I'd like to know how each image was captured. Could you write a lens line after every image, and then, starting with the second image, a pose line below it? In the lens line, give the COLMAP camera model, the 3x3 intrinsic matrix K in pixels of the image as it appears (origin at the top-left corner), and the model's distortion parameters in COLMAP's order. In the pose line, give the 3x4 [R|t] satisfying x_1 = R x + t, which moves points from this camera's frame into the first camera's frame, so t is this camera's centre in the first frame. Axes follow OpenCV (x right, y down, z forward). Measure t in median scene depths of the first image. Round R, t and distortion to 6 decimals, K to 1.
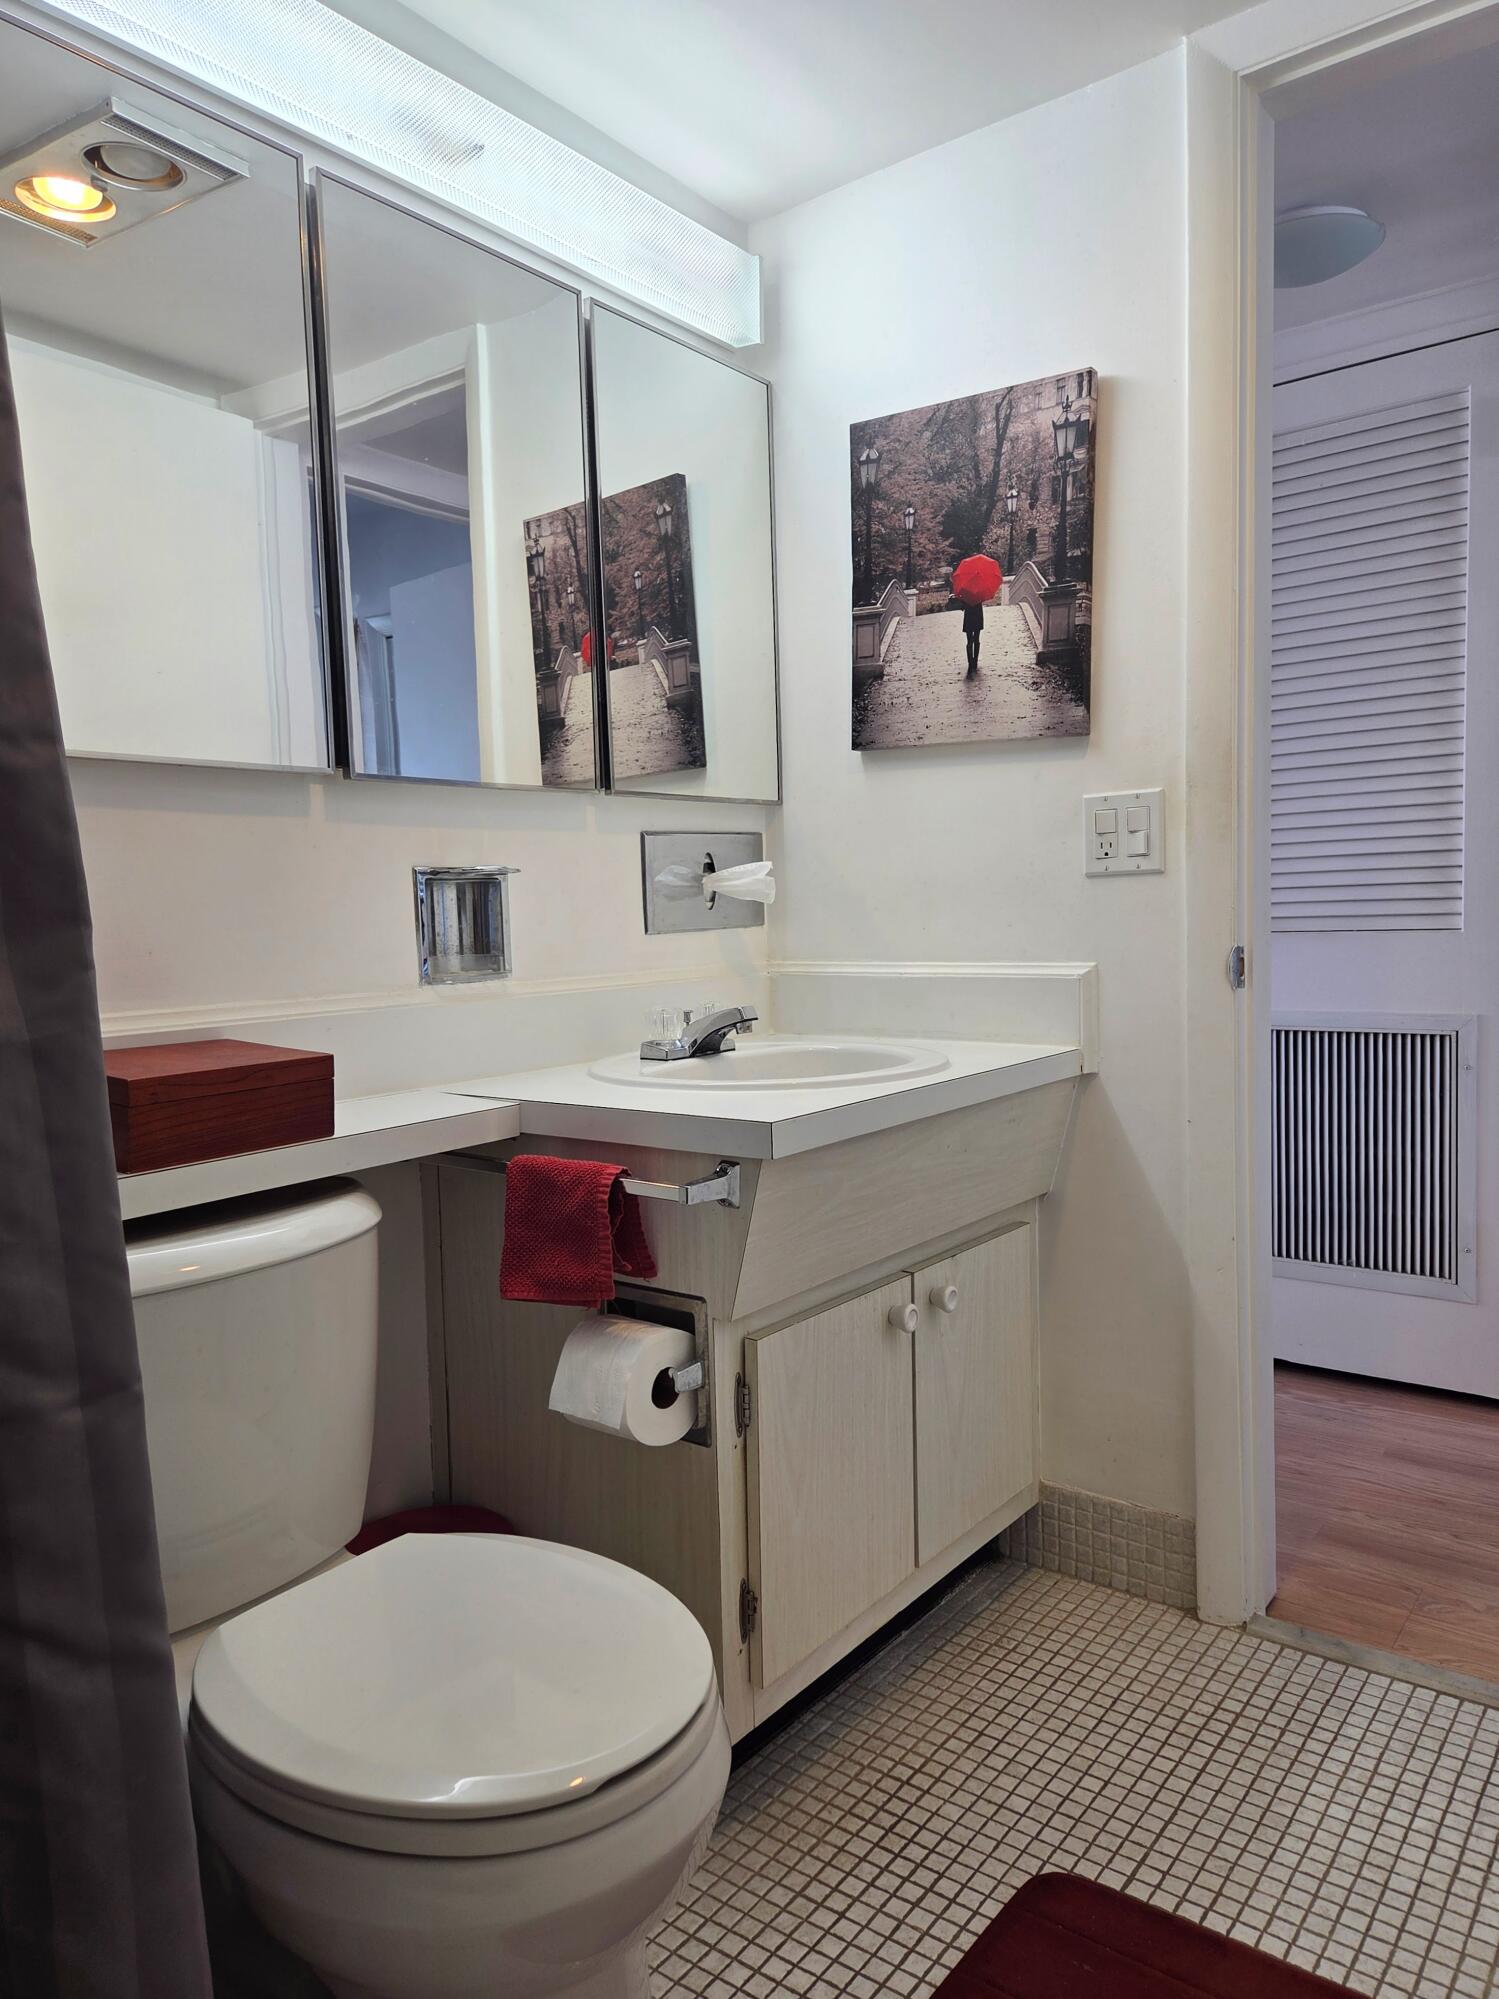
lens RADIAL K [[1355.4, 0, 755.1], [0, 1355.4, 1006.3], [0, 0, 1]] dist [0.067063, -0.040518]
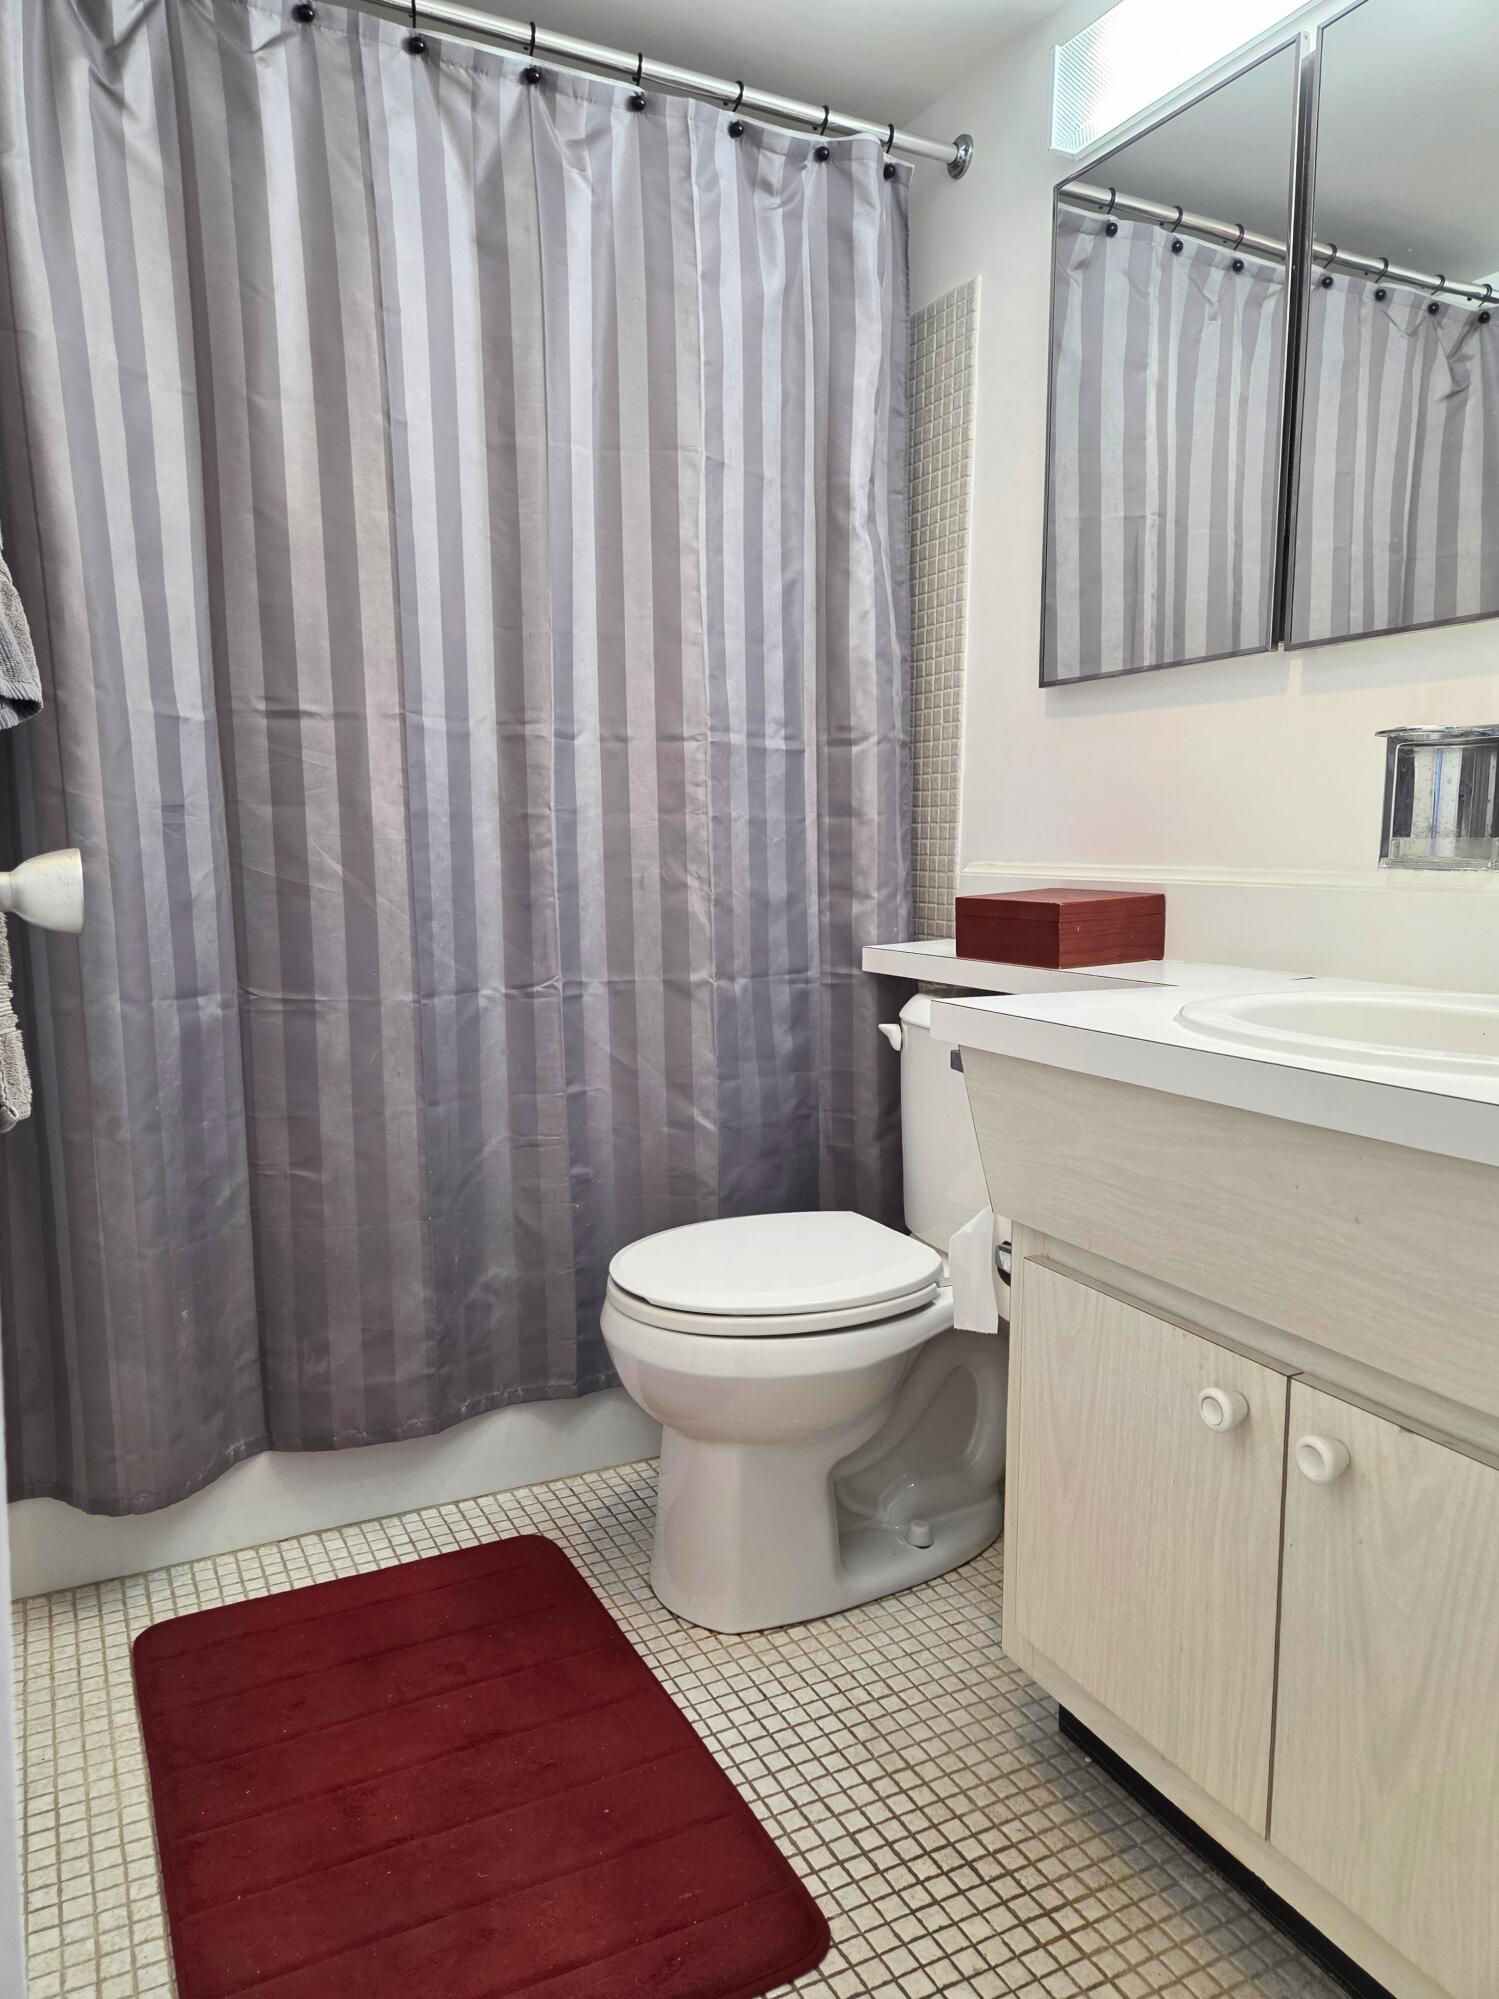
lens RADIAL K [[1355.4, 0, 752.6], [0, 1355.4, 998.3], [0, 0, 1]] dist [0.067063, -0.040518]
pose [[-0.417960, 0.132129, -0.898805, 0.849903], [-0.067958, 0.982047, 0.175967, -0.070186], [0.905920, 0.134629, -0.401478, 1.148318]]
